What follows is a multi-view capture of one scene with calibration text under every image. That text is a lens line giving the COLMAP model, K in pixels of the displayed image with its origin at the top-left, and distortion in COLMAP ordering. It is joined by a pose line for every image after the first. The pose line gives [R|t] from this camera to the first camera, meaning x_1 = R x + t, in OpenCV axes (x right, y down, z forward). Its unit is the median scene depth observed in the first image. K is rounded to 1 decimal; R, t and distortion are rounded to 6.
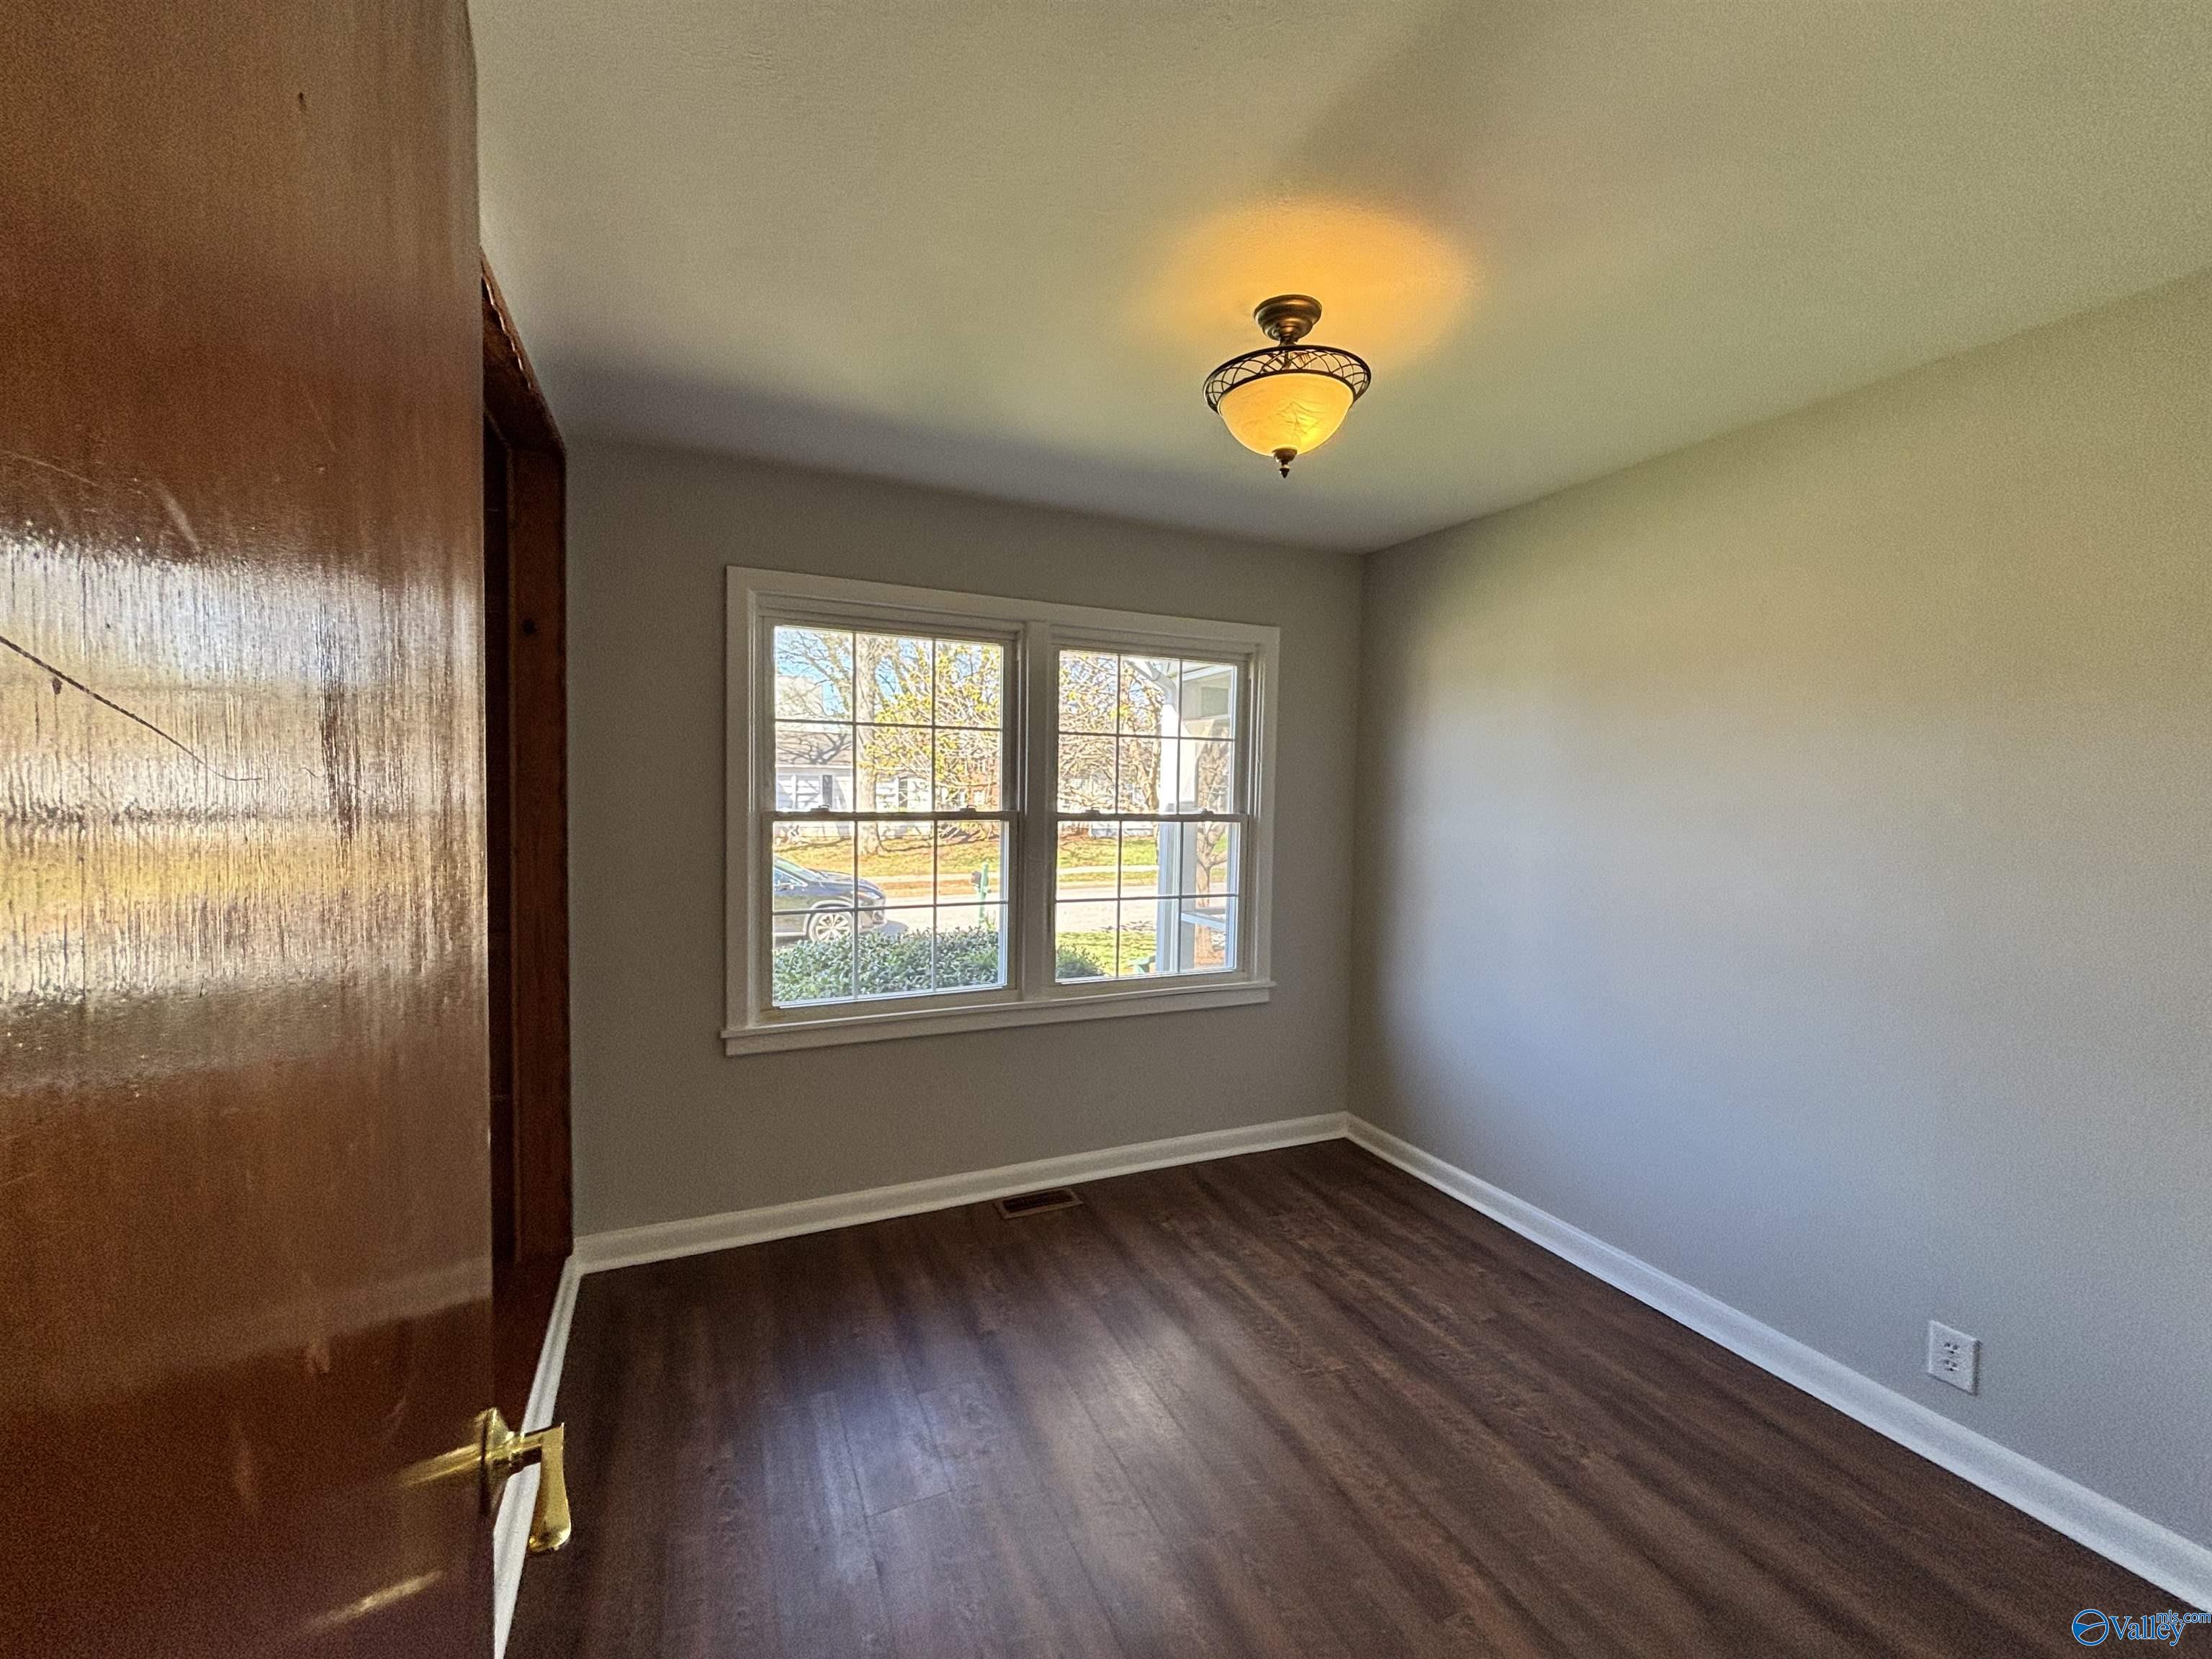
lens RADIAL K [[899.7, 0, 1100.8], [0, 899.7, 821.8], [0, 0, 1]] dist [0.003105, 0.000462]
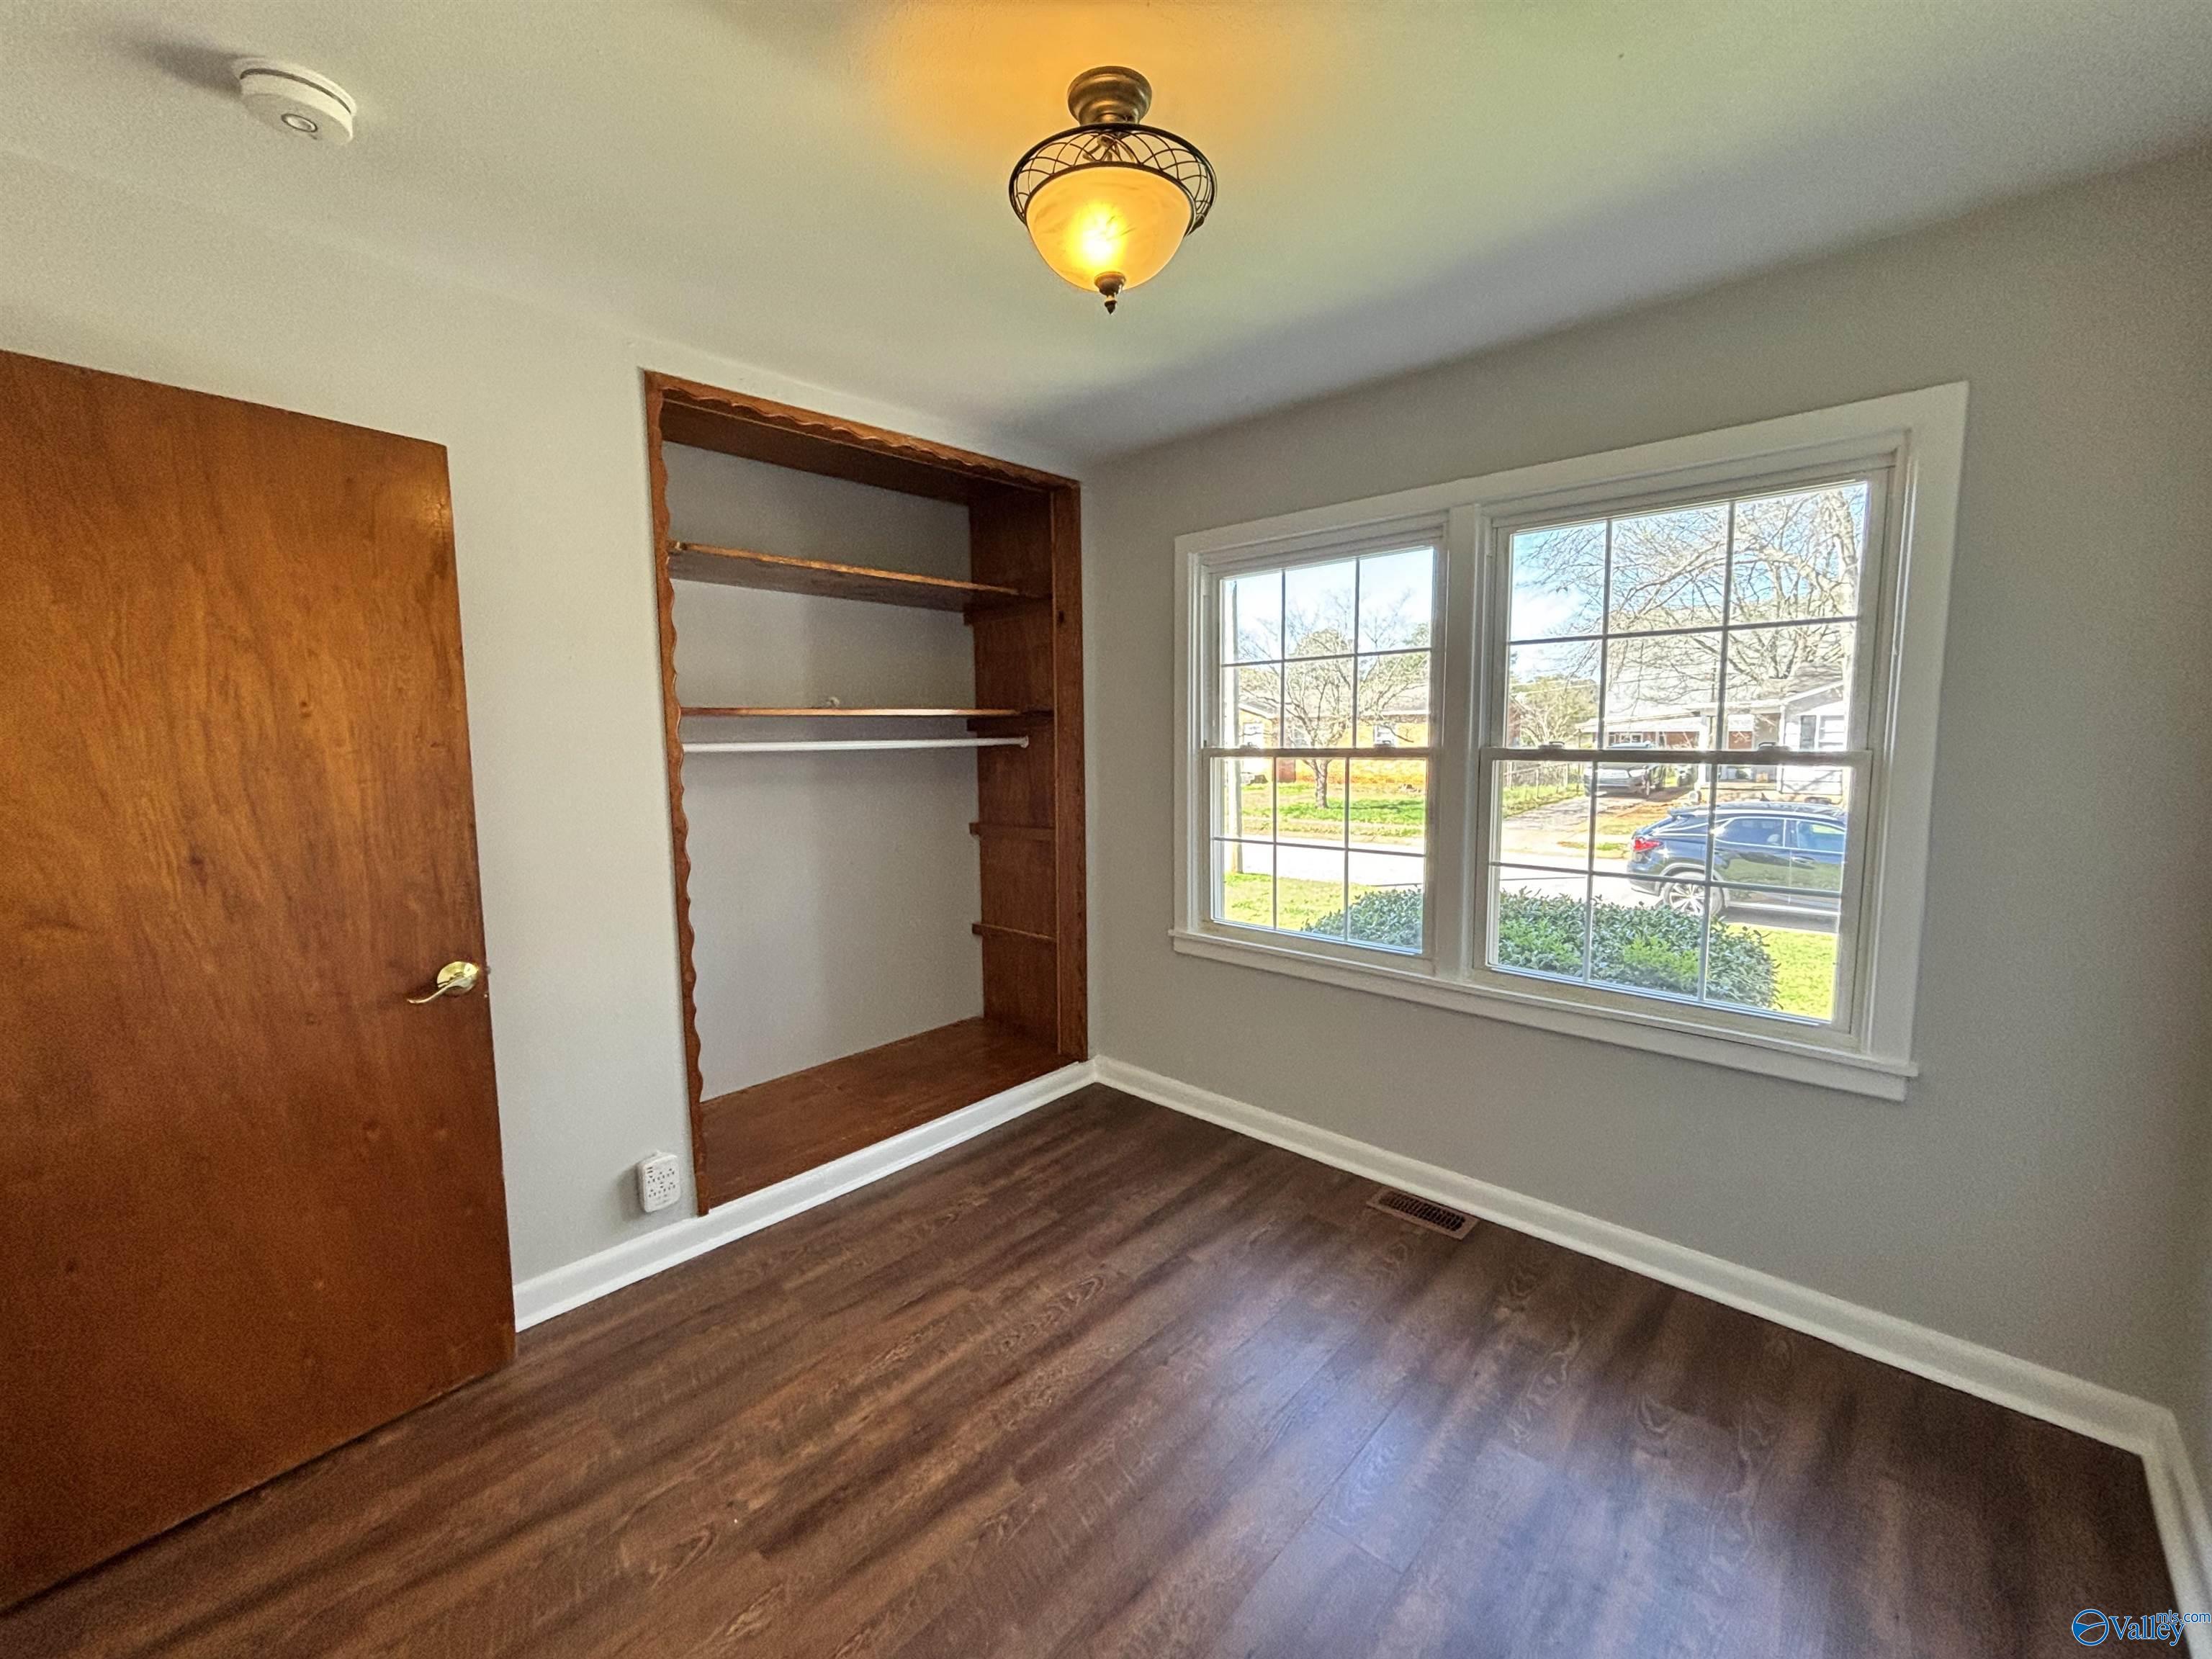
lens RADIAL K [[909.8, 0, 1106.0], [0, 909.8, 829.5], [0, 0, 1]] dist [0.000201, -0.000411]
pose [[0.372108, 0.078237, -0.924886, 0.582024], [-0.017970, 0.996862, 0.077095, 0.004837], [0.928015, -0.012068, 0.372346, 0.412580]]
